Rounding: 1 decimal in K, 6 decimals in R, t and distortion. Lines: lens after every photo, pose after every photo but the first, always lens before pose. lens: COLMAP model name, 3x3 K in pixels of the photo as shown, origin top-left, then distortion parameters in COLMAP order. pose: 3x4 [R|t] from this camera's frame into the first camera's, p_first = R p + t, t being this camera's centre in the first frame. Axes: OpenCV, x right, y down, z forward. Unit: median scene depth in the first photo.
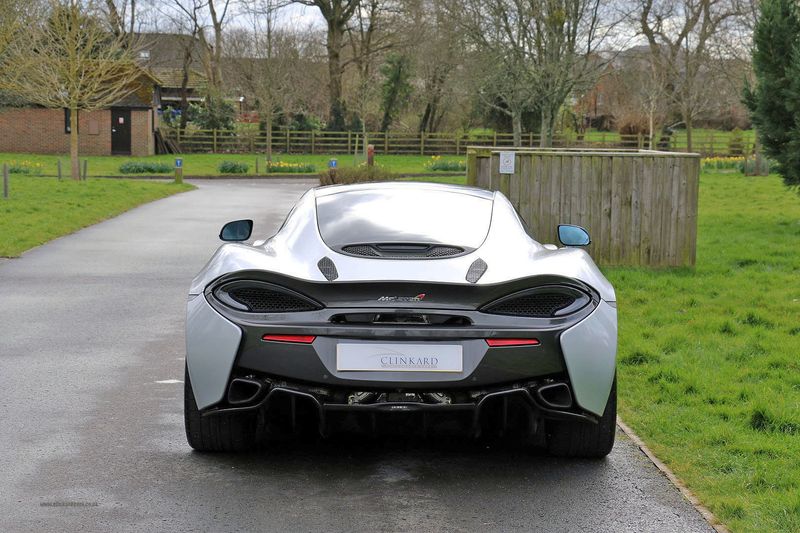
lens RADIAL K [[1759.8, 0, 400.0], [0, 1759.8, 266.5], [0, 0, 1]] dist [0.372436, 0.029795]
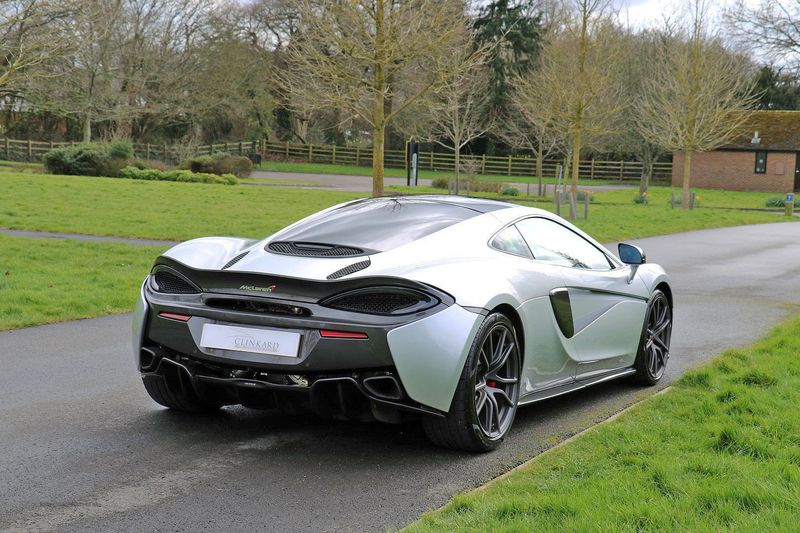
lens RADIAL K [[1474.5, 0, 380.2], [0, 1474.5, 261.5], [0, 0, 1]] dist [0.149723, 0.356348]
pose [[0.894415, 0.058097, -0.443449, 0.459086], [-0.064961, 0.997888, -0.000289, -0.003616], [0.442496, 0.029065, 0.896300, 0.171510]]
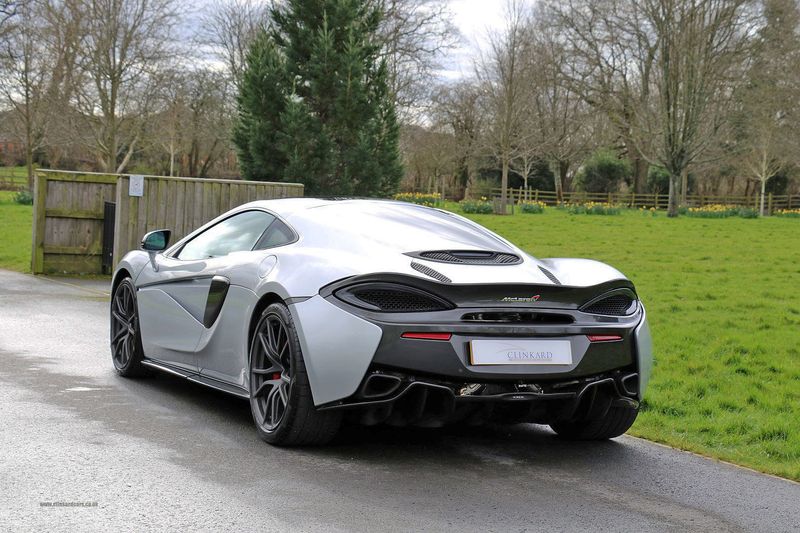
lens RADIAL K [[1636.5, 0, 400.0], [0, 1636.5, 266.5], [0, 0, 1]] dist [0.257438, 0.173938]
pose [[0.910496, 0.007176, 0.413456, -0.463599], [-0.000161, 0.999855, -0.017000, 0.014274], [-0.413518, 0.015412, 0.910366, 0.084025]]
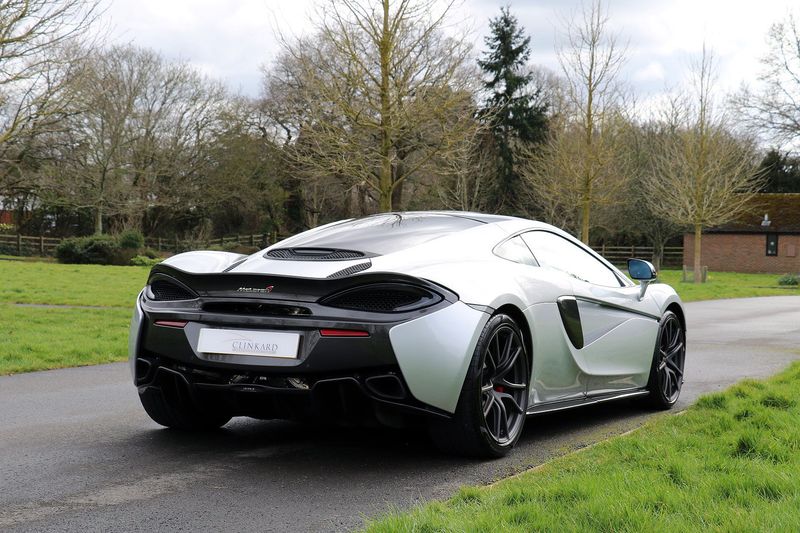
lens RADIAL K [[1474.5, 0, 380.2], [0, 1474.5, 261.5], [0, 0, 1]] dist [0.149723, 0.356348]
pose [[0.891353, 0.013321, -0.453115, 0.455883], [-0.047182, 0.996865, -0.063510, 0.051852], [0.450848, 0.077988, 0.889187, 0.199964]]
